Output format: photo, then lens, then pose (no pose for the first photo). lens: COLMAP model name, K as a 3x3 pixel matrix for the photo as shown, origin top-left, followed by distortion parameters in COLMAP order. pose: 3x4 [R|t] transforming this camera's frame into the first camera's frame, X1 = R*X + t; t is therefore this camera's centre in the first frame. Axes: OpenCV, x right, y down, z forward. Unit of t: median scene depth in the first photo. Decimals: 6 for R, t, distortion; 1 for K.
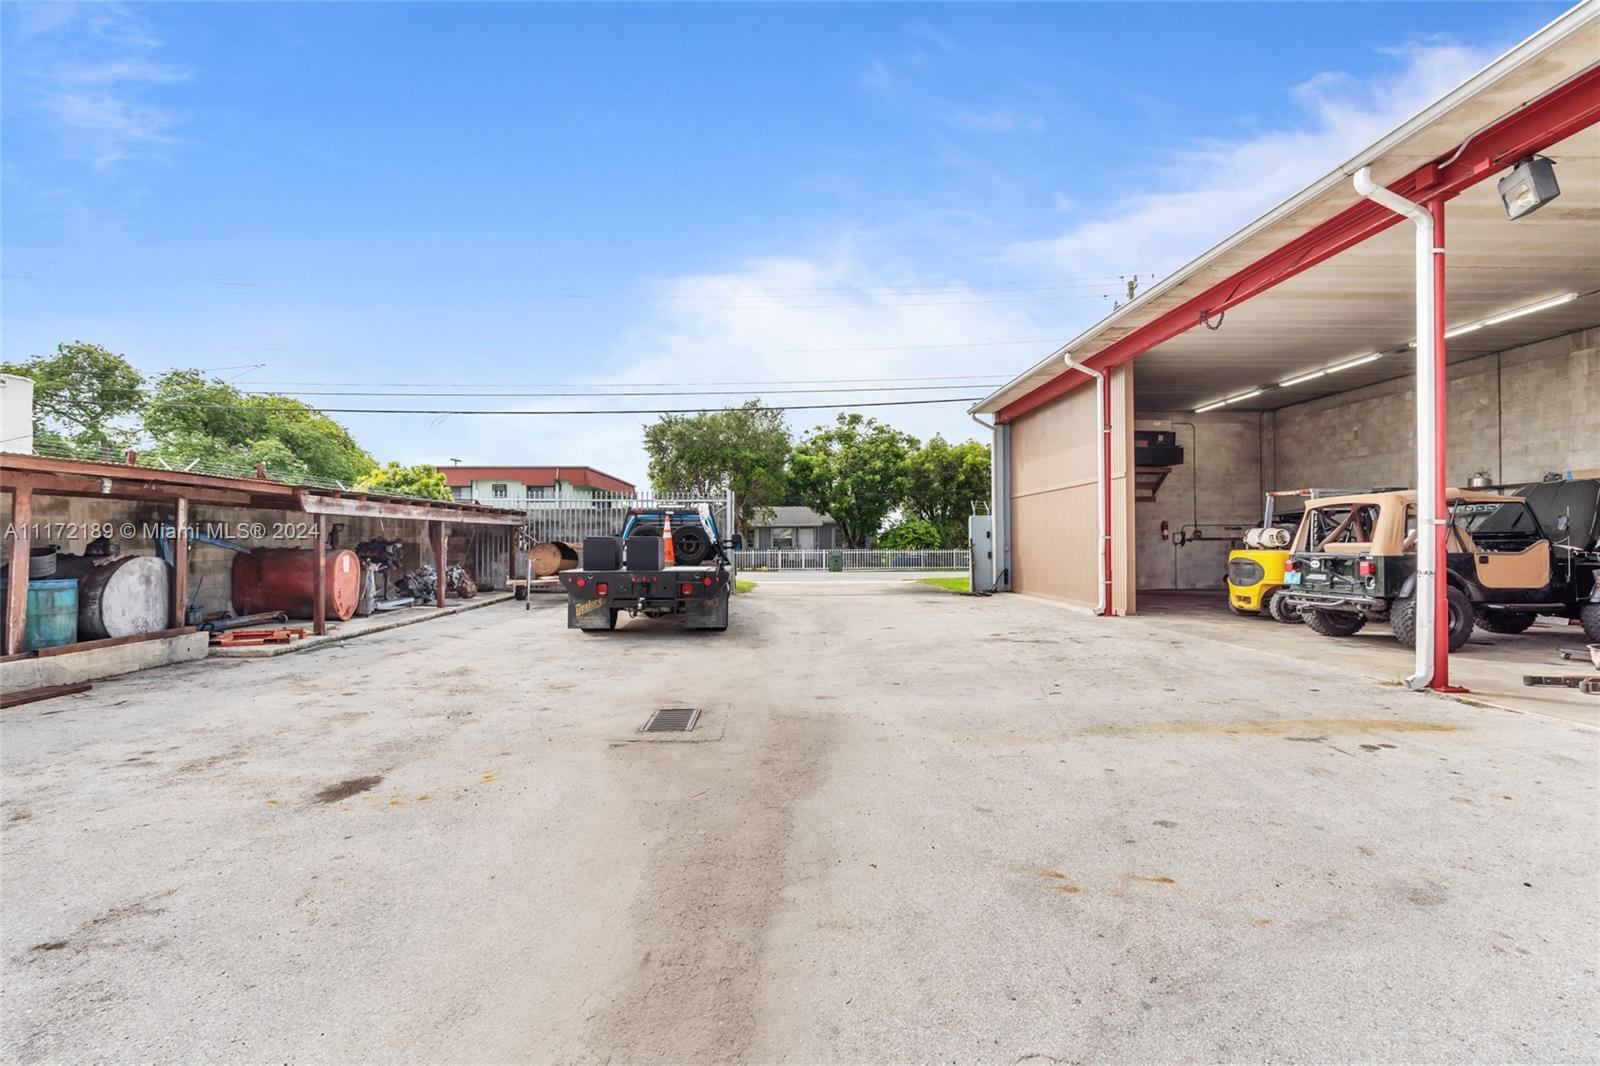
lens RADIAL K [[715.9, 0, 800.0], [0, 715.9, 533.0], [0, 0, 1]] dist [0.001492, 0.000398]
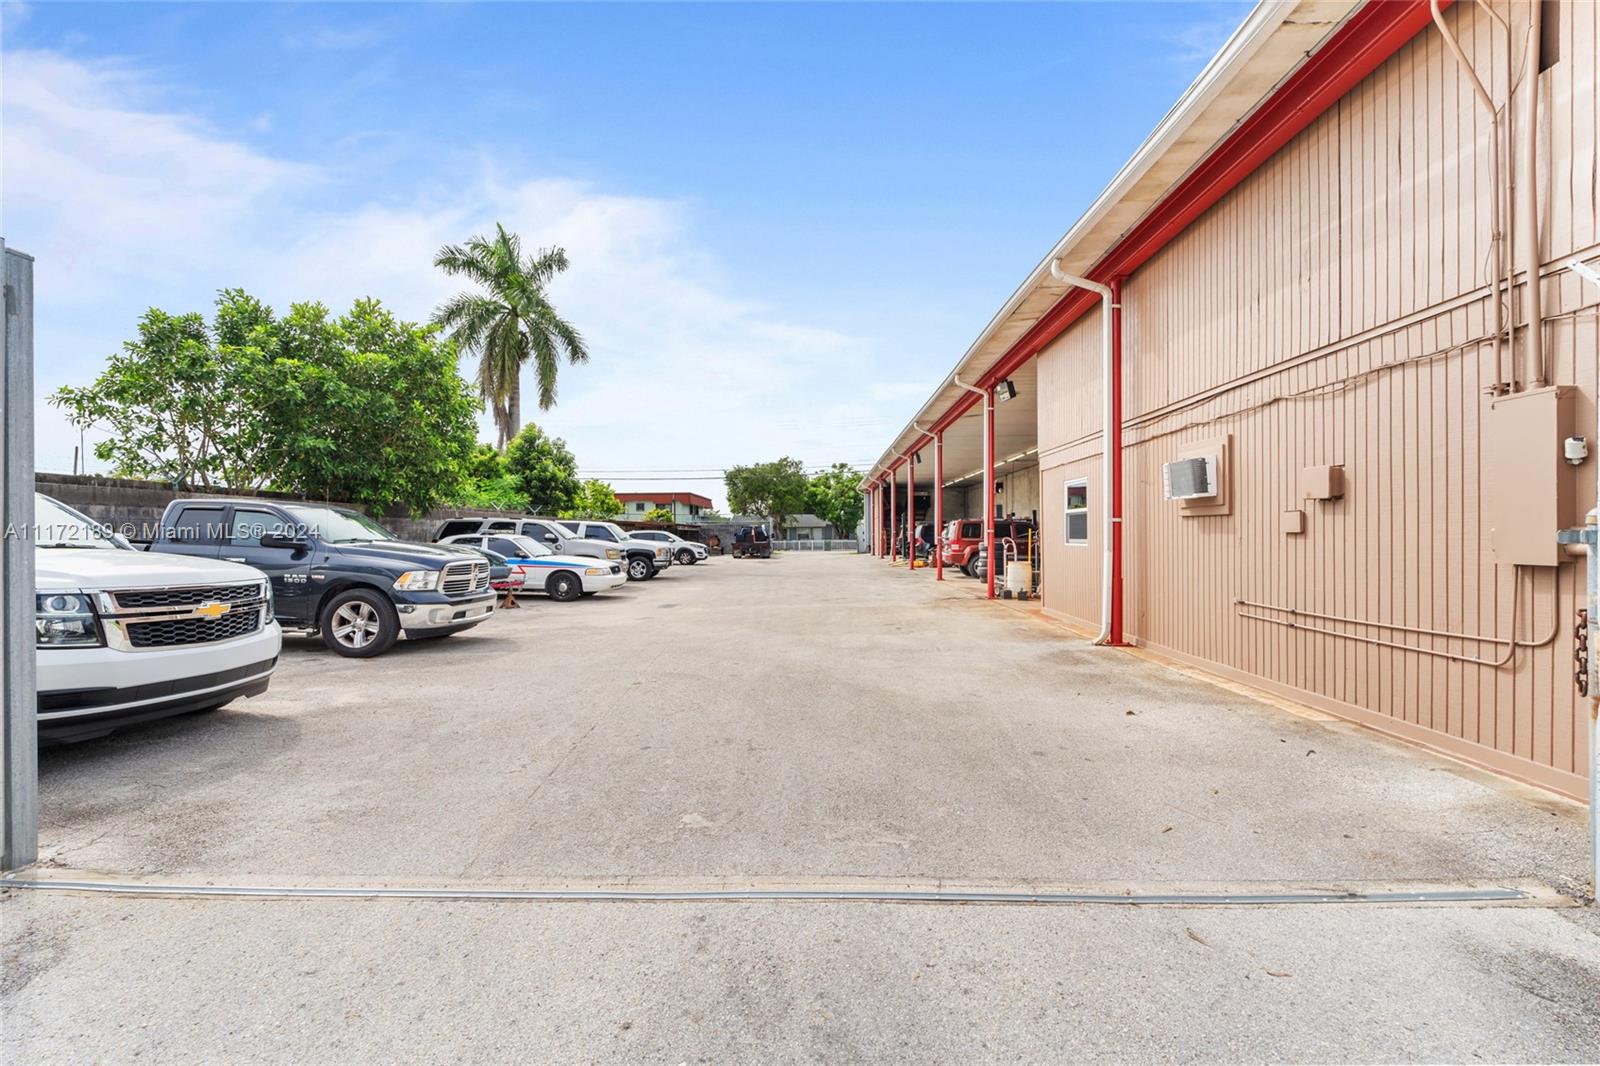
lens RADIAL K [[715.9, 0, 800.0], [0, 715.9, 533.0], [0, 0, 1]] dist [0.001492, 0.000398]
pose [[0.997955, -0.005691, -0.063673, 0.084072], [0.006174, 0.999954, 0.007386, -0.007694], [0.063628, -0.007764, 0.997943, -0.780445]]
